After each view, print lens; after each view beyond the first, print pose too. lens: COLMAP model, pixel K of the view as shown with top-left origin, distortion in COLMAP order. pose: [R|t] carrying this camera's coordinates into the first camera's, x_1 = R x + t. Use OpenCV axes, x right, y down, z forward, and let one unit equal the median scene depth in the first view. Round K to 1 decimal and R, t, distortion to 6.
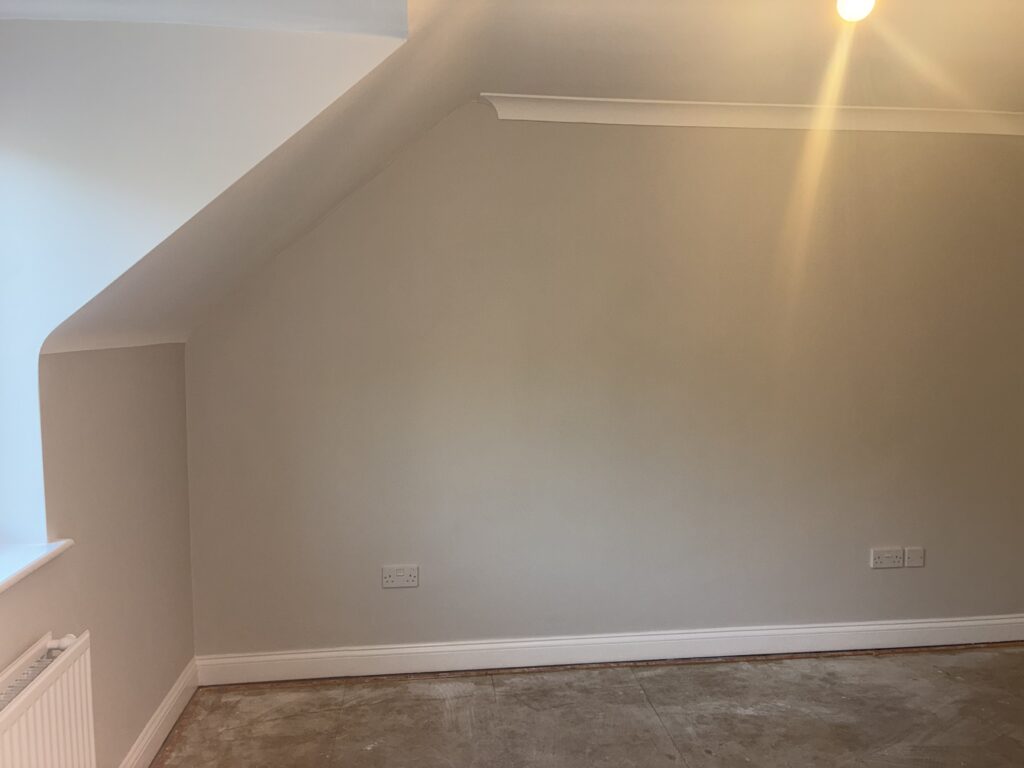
lens RADIAL K [[781.0, 0, 513.3], [0, 781.0, 385.8], [0, 0, 1]] dist [0.002203, -0.000651]
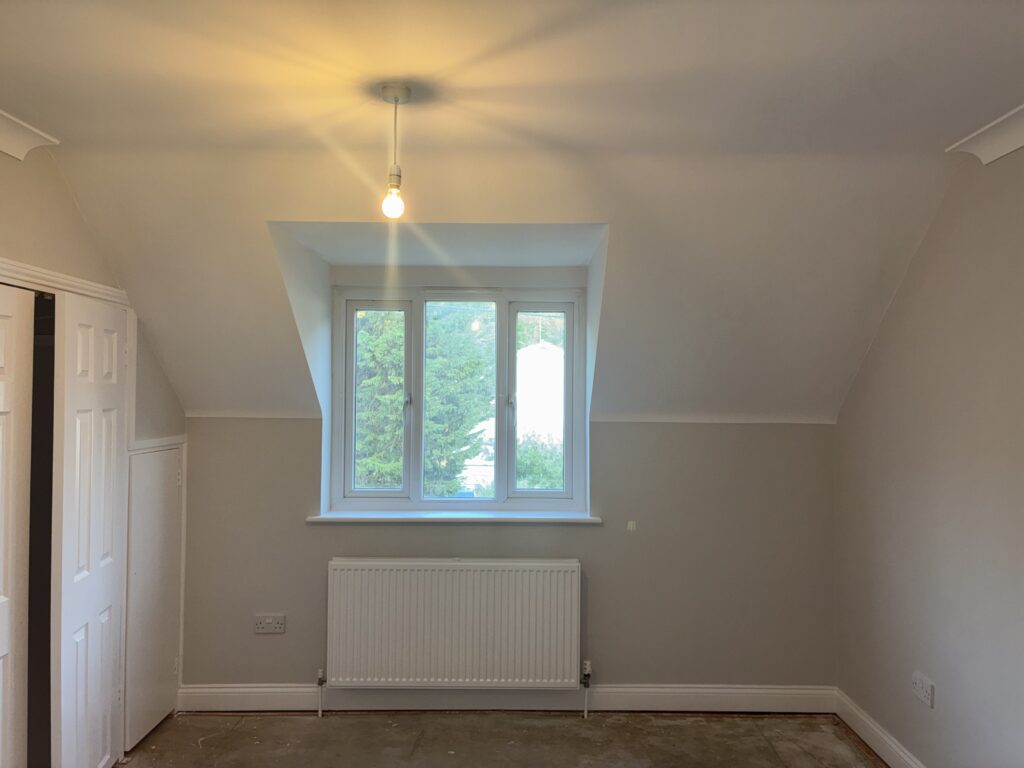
lens RADIAL K [[784.4, 0, 520.2], [0, 784.4, 389.6], [0, 0, 1]] dist [0.012919, 0.002530]
pose [[-0.120433, -0.010786, -0.992663, 0.890621], [-0.086729, 0.996232, -0.000302, -0.066275], [0.988926, 0.086057, -0.120915, 0.661903]]
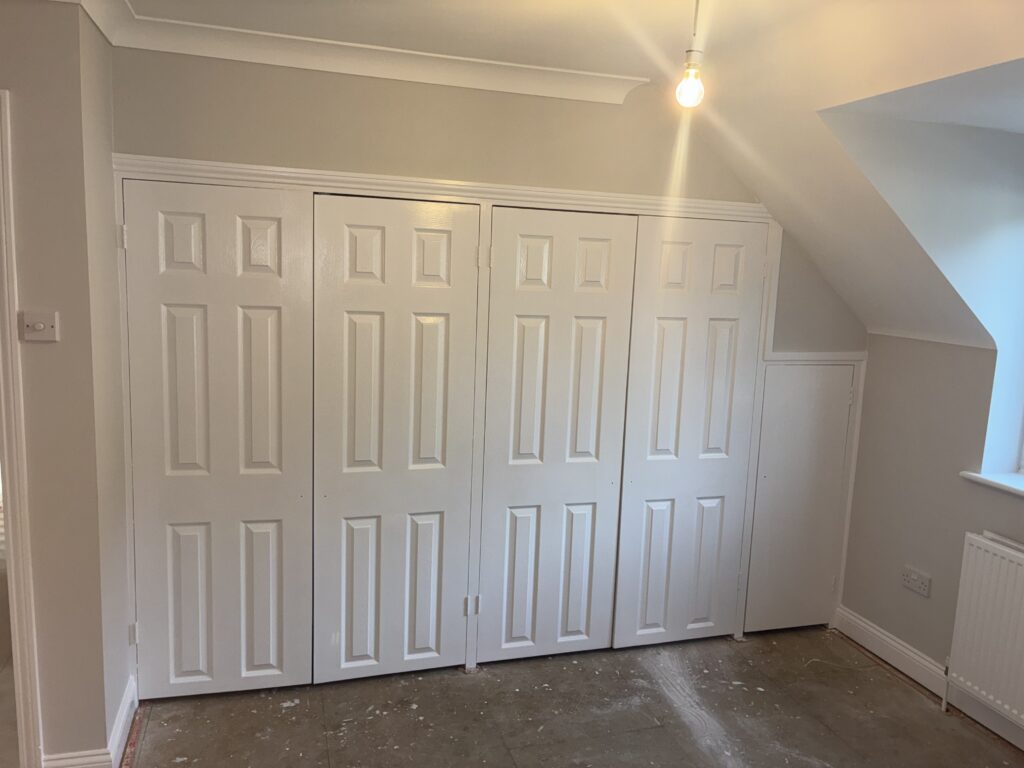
lens RADIAL K [[777.1, 0, 513.8], [0, 777.1, 380.1], [0, 0, 1]] dist [0.000175, -0.010917]
pose [[-0.984308, -0.014323, -0.175879, 0.439852], [-0.053573, 0.973913, 0.220506, -0.132514], [0.168132, 0.226469, -0.959397, 1.008109]]
